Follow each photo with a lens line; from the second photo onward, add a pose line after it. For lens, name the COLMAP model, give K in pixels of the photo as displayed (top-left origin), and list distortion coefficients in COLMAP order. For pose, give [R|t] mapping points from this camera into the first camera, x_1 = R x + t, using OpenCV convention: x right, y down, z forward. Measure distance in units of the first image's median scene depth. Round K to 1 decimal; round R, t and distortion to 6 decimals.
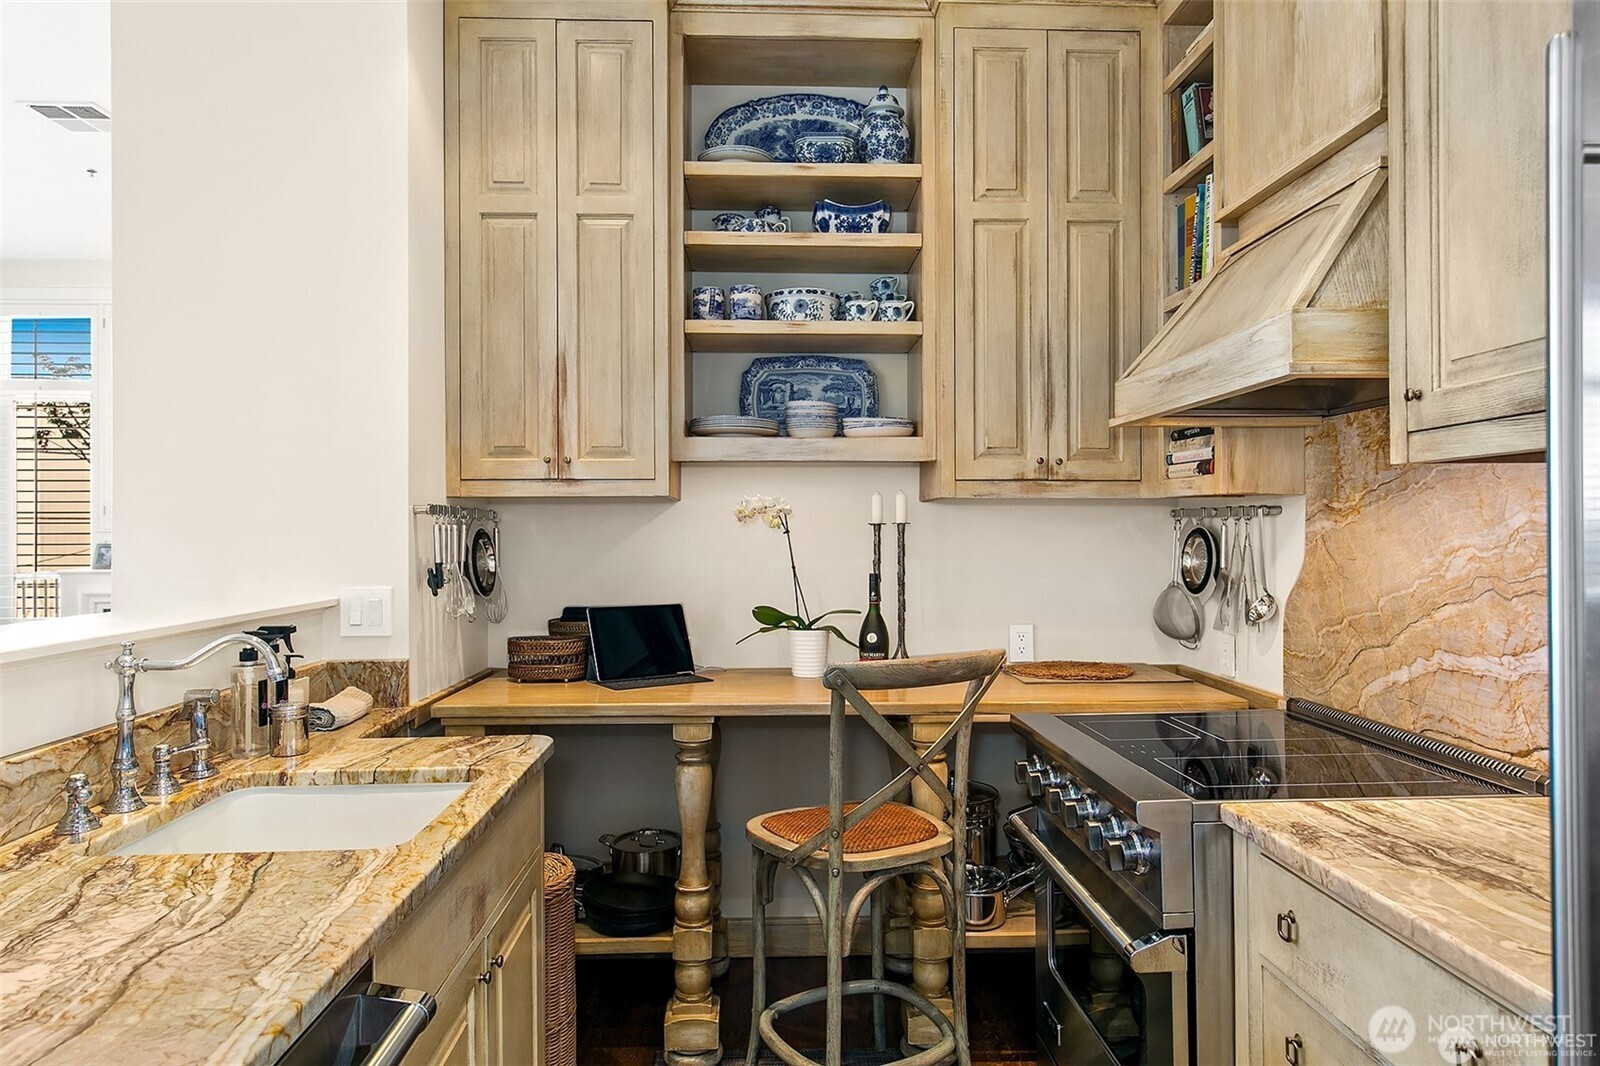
lens RADIAL K [[898.7, 0, 795.5], [0, 898.7, 534.5], [0, 0, 1]] dist [0.005050, -0.000985]
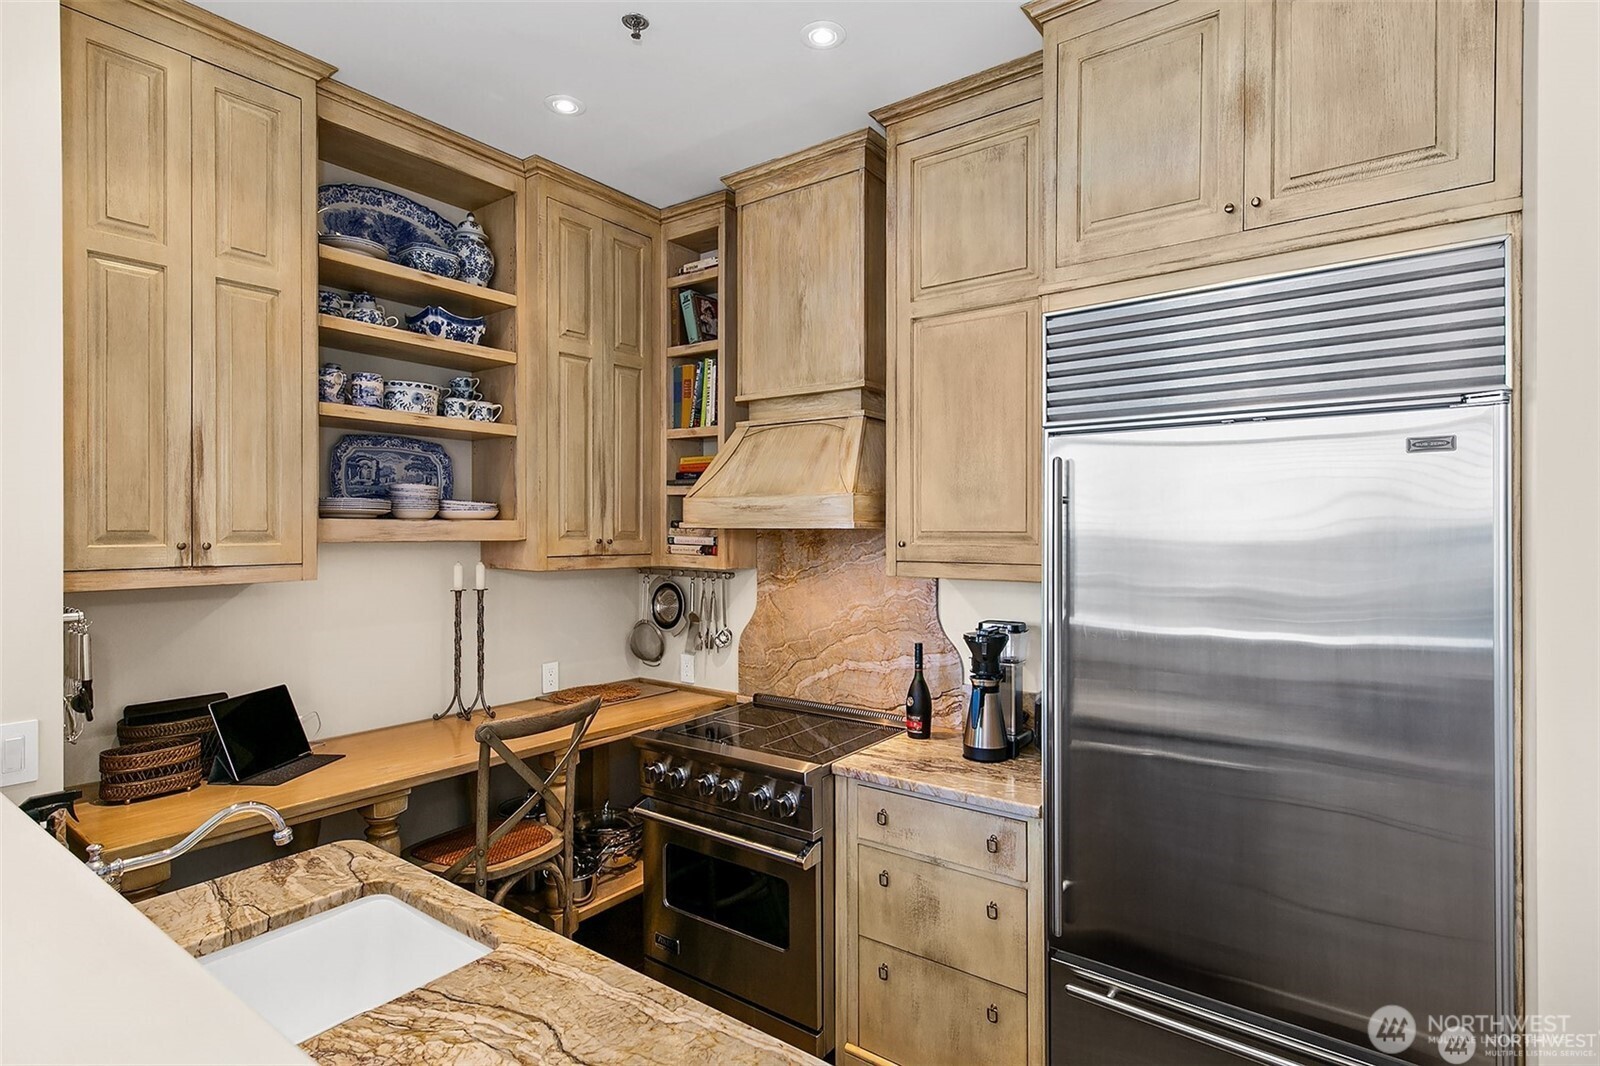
lens RADIAL K [[815.0, 0, 799.0], [0, 815.0, 534.5], [0, 0, 1]] dist [0.001701, 0.000264]
pose [[0.624729, 0.008840, 0.780791, -0.517863], [-0.008555, 0.999953, -0.004476, -0.094742], [-0.780794, -0.003884, 0.624776, 0.013247]]
